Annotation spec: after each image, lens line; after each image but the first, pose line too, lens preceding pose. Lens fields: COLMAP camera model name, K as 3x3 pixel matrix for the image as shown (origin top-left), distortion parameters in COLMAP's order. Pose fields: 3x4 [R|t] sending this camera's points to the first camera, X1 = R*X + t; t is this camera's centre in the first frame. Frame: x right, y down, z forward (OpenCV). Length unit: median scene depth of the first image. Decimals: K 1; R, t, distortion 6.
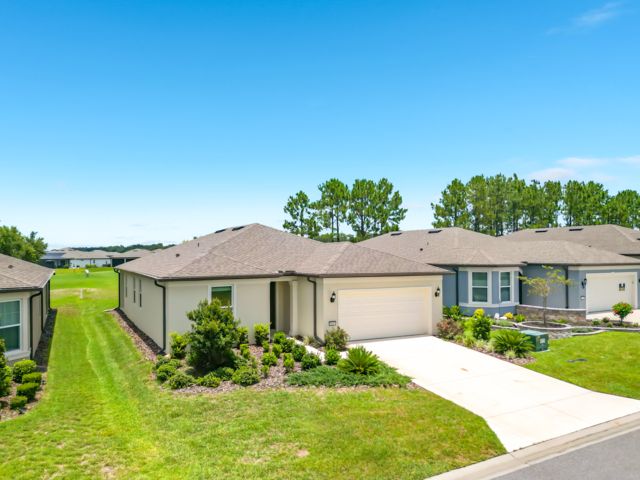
lens RADIAL K [[465.6, 0, 320.0], [0, 465.6, 240.0], [0, 0, 1]] dist [0.036871, -0.005873]
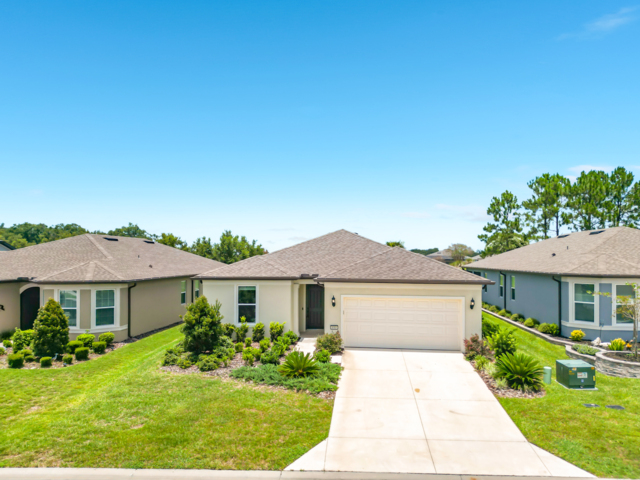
lens RADIAL K [[456.9, 0, 329.1], [0, 456.9, 250.4], [0, 0, 1]] dist [0.066962, -0.057444]
pose [[0.842847, -0.002303, -0.538149, 0.500813], [0.009408, 0.999901, 0.010456, 0.000820], [0.538072, -0.013876, 0.842785, 0.140979]]
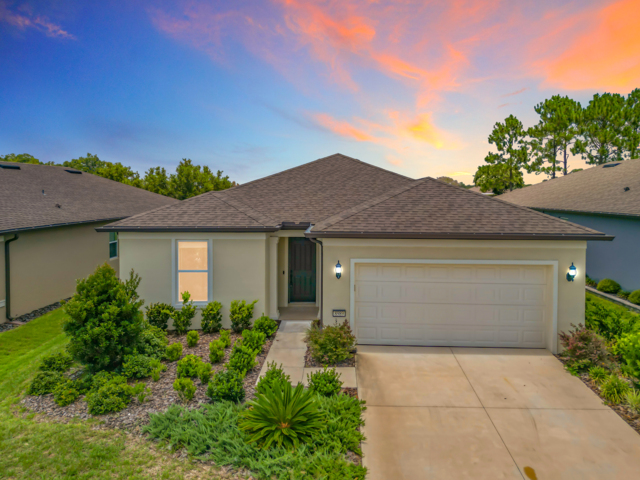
lens RADIAL K [[465.6, 0, 331.6], [0, 465.6, 204.6], [0, 0, 1]] dist [0.039601, -0.005623]
pose [[0.873883, 0.020429, -0.485707, 0.277443], [0.007703, 0.998409, 0.055853, 0.004905], [0.486075, -0.052550, 0.872336, 0.432535]]
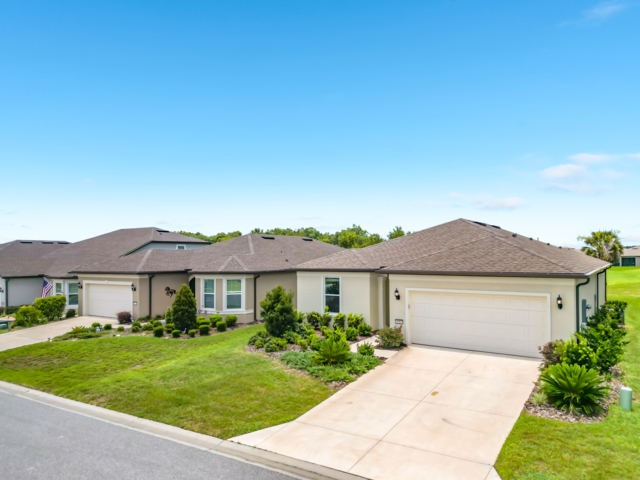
lens RADIAL K [[459.1, 0, 314.1], [0, 459.1, 239.3], [0, 0, 1]] dist [0.067744, -0.051843]
pose [[0.469324, -0.032645, -0.882422, 0.717180], [0.031416, 0.999301, -0.020260, 0.020531], [0.882467, -0.018213, 0.470022, 0.359567]]
